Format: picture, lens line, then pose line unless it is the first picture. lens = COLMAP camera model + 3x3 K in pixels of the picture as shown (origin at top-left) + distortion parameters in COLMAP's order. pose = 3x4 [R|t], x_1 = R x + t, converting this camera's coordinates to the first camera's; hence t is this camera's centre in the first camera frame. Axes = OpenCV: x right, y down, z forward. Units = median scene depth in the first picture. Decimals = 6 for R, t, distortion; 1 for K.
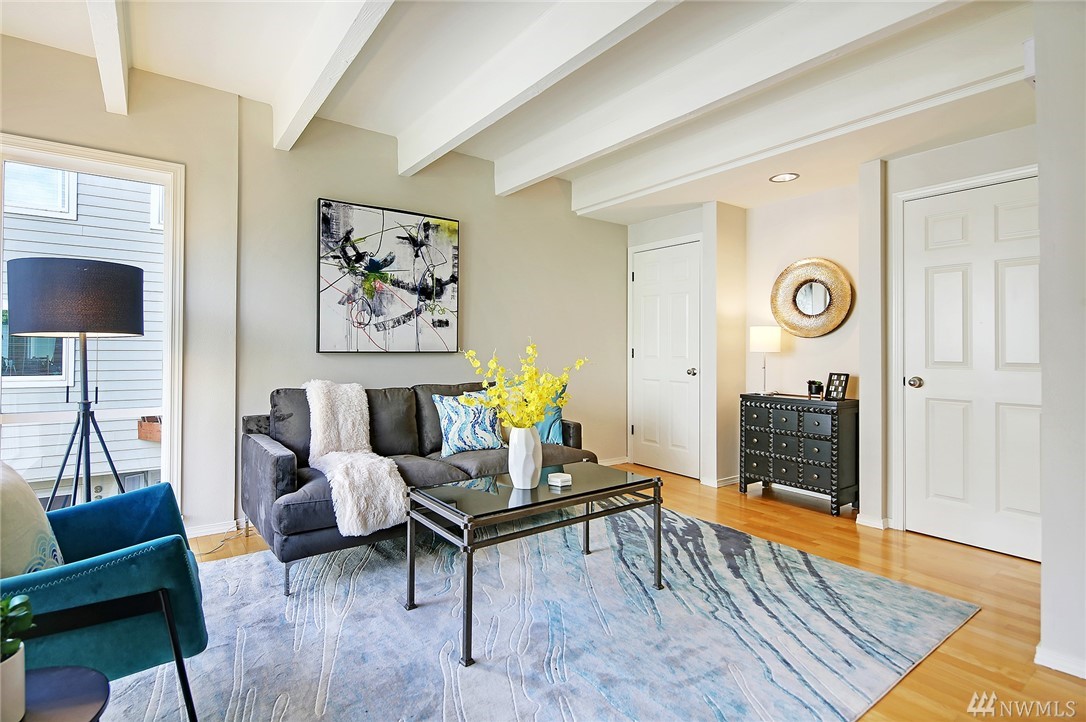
lens RADIAL K [[525.9, 0, 542.3], [0, 525.9, 349.7], [0, 0, 1]] dist [0.003324, -0.001686]
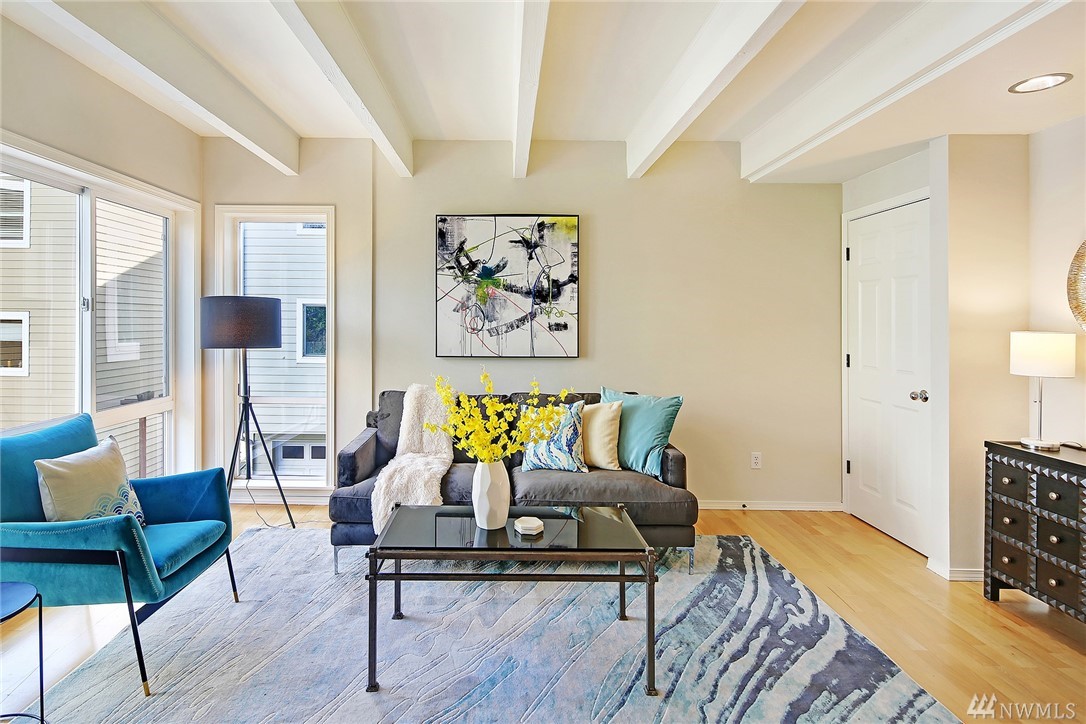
lens RADIAL K [[564.3, 0, 493.3], [0, 564.3, 327.7], [0, 0, 1]] dist [0.001620, -0.002149]
pose [[0.797704, 0.004891, -0.603030, 0.365590], [-0.002901, 0.999987, 0.004273, -0.058988], [0.603043, -0.001659, 0.797707, 0.136961]]
